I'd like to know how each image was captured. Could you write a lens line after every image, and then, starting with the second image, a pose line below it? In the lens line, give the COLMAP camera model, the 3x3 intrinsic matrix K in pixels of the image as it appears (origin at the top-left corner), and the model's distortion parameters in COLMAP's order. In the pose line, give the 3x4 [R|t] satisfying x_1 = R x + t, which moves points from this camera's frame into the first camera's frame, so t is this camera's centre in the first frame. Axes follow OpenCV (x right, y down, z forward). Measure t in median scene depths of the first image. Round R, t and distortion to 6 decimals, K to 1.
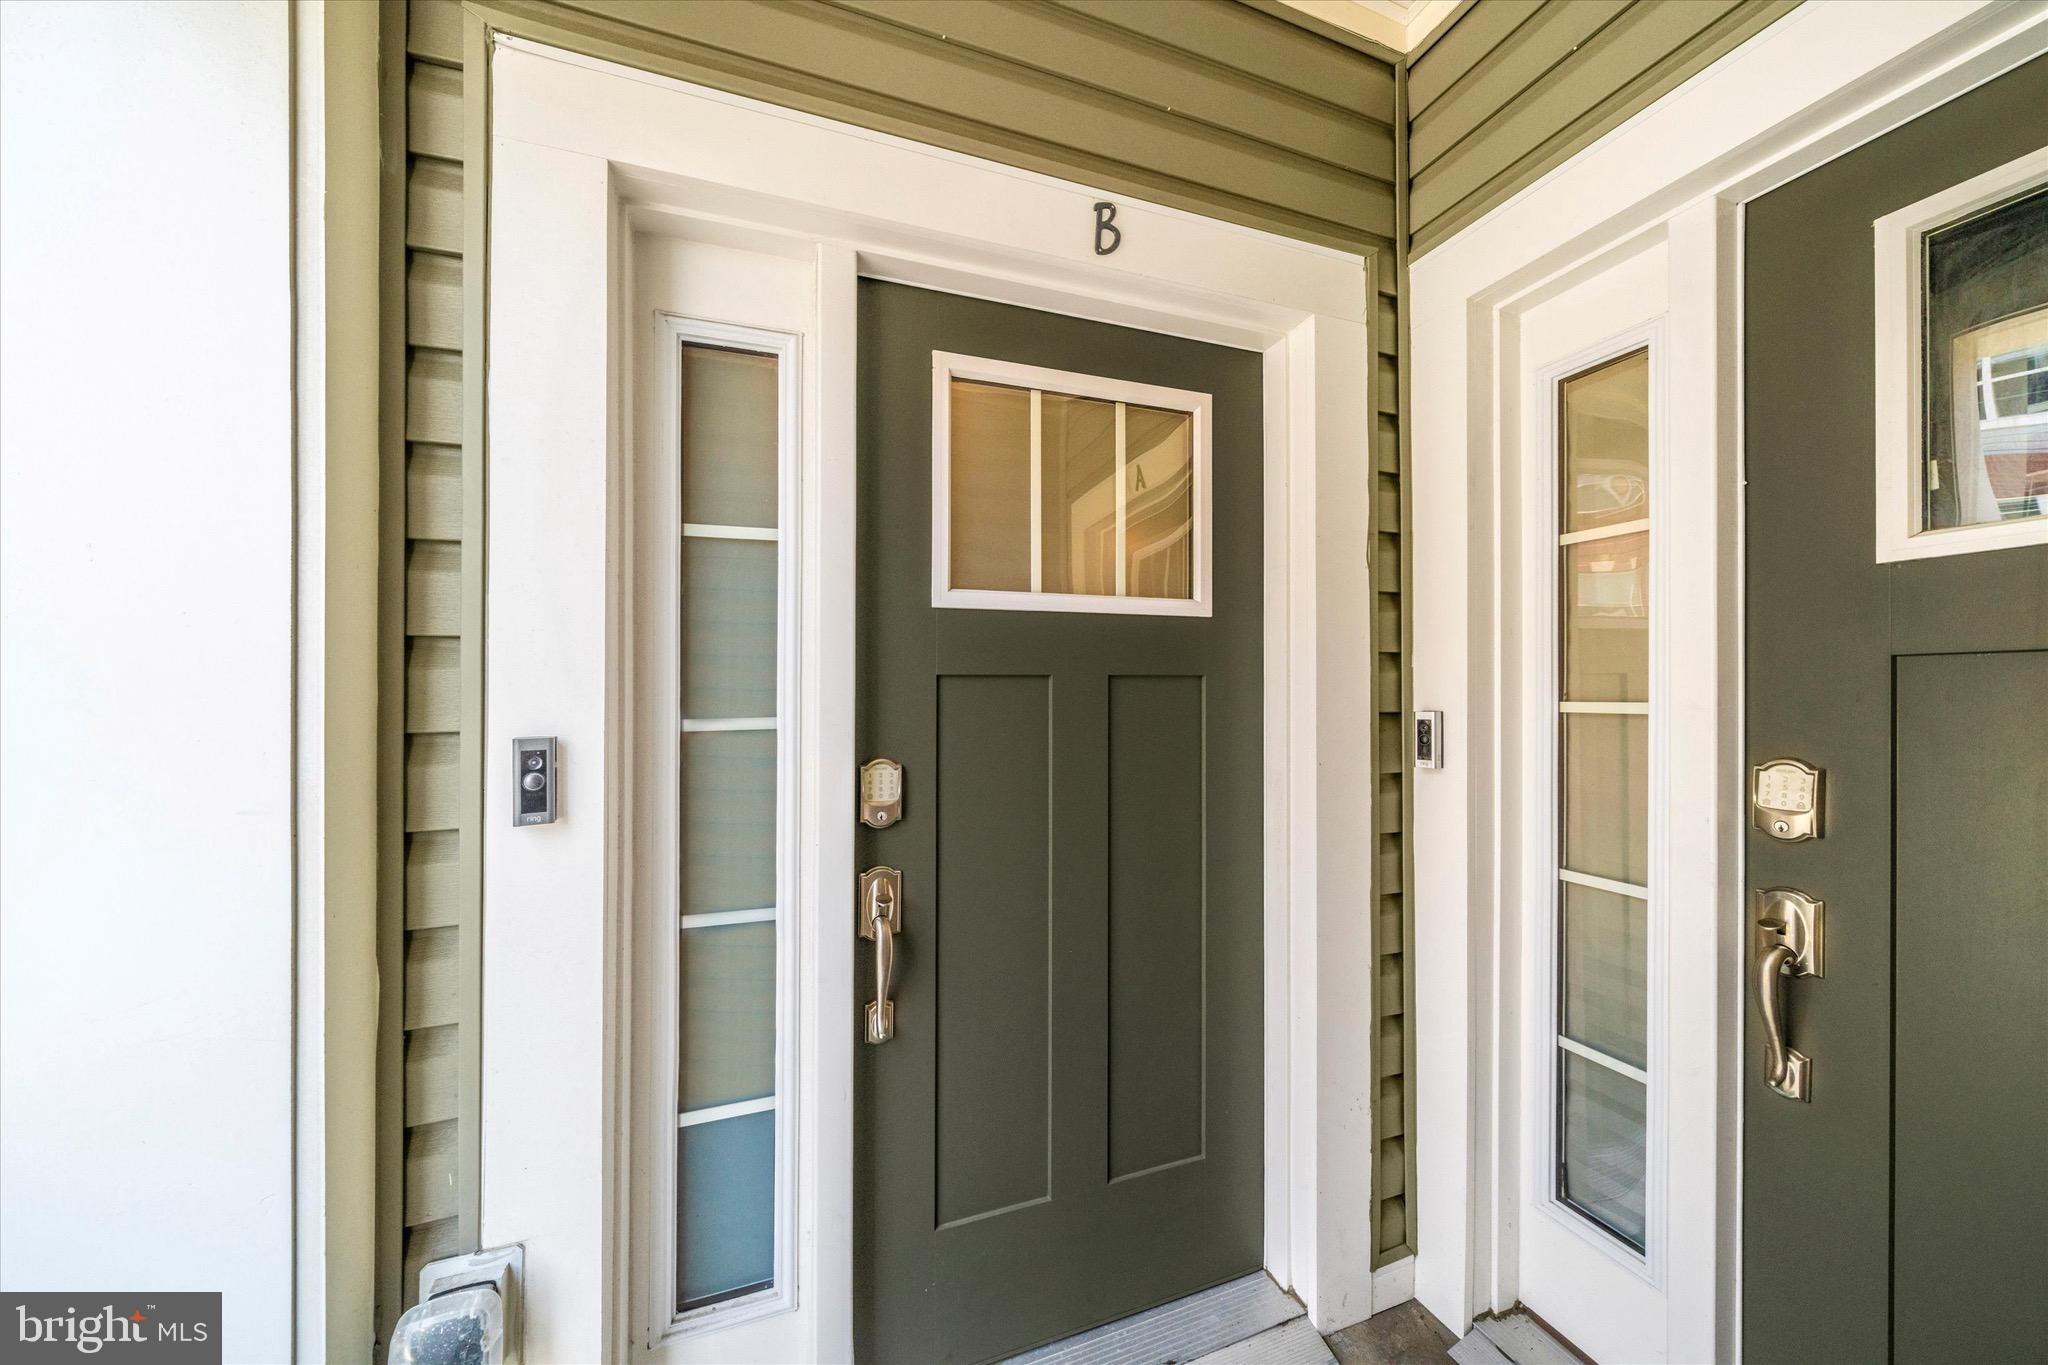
lens RADIAL K [[704.2, 0, 1043.4], [0, 704.2, 702.1], [0, 0, 1]] dist [-0.000865, -0.000028]
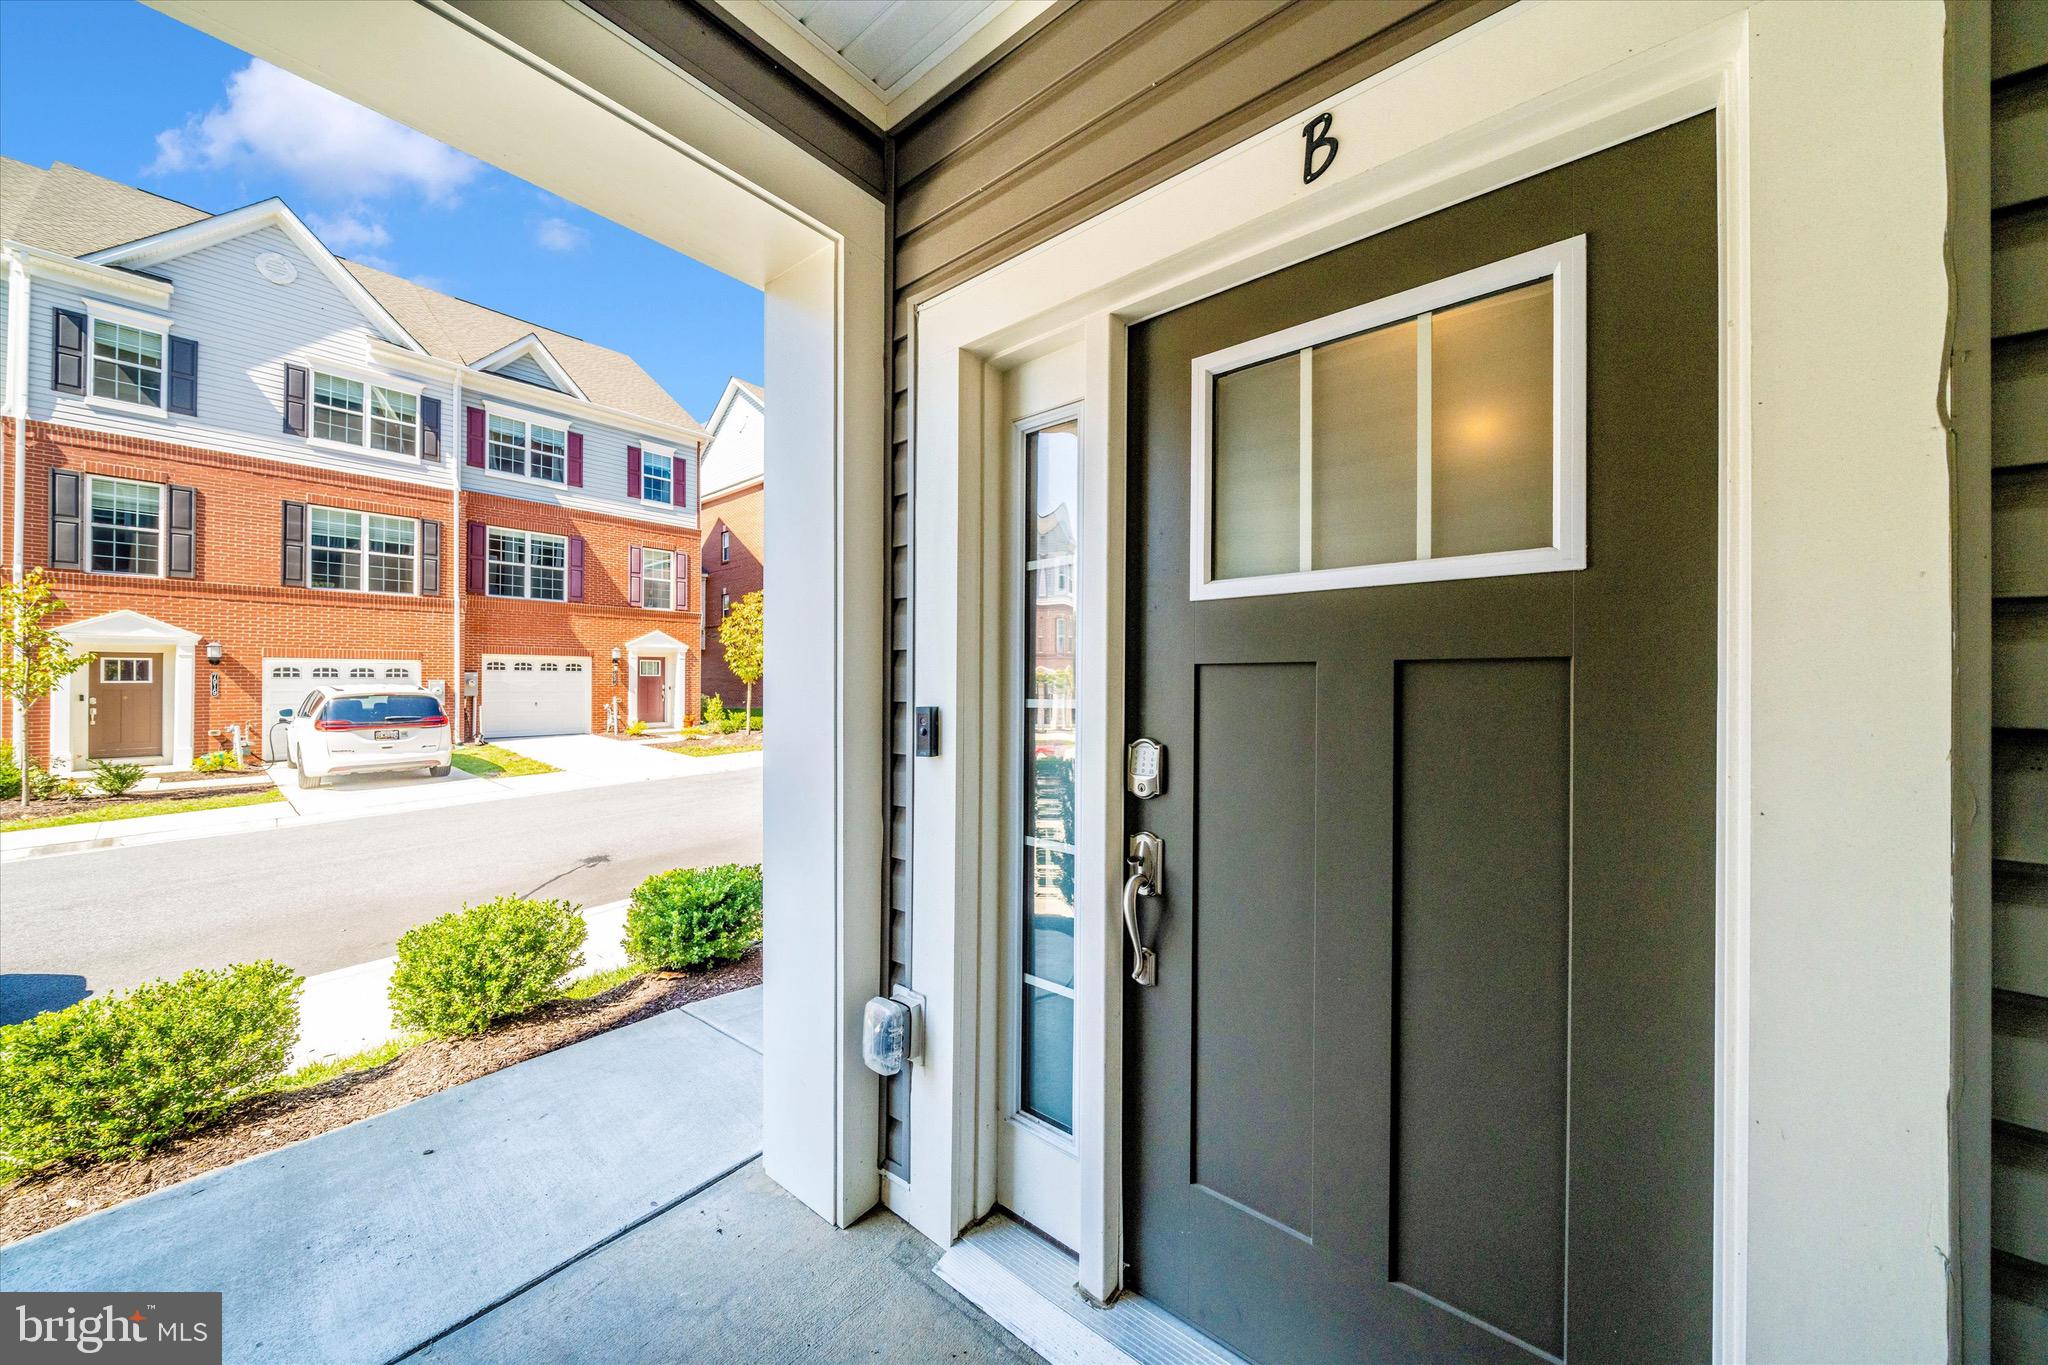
lens RADIAL K [[712.8, 0, 1021.4], [0, 712.8, 685.6], [0, 0, 1]] dist [-0.001796, -0.000347]
pose [[0.495541, 0.014821, -0.868458, 0.677034], [-0.009215, 0.999888, 0.011806, -0.017124], [0.868536, 0.002153, 0.495622, 0.250456]]
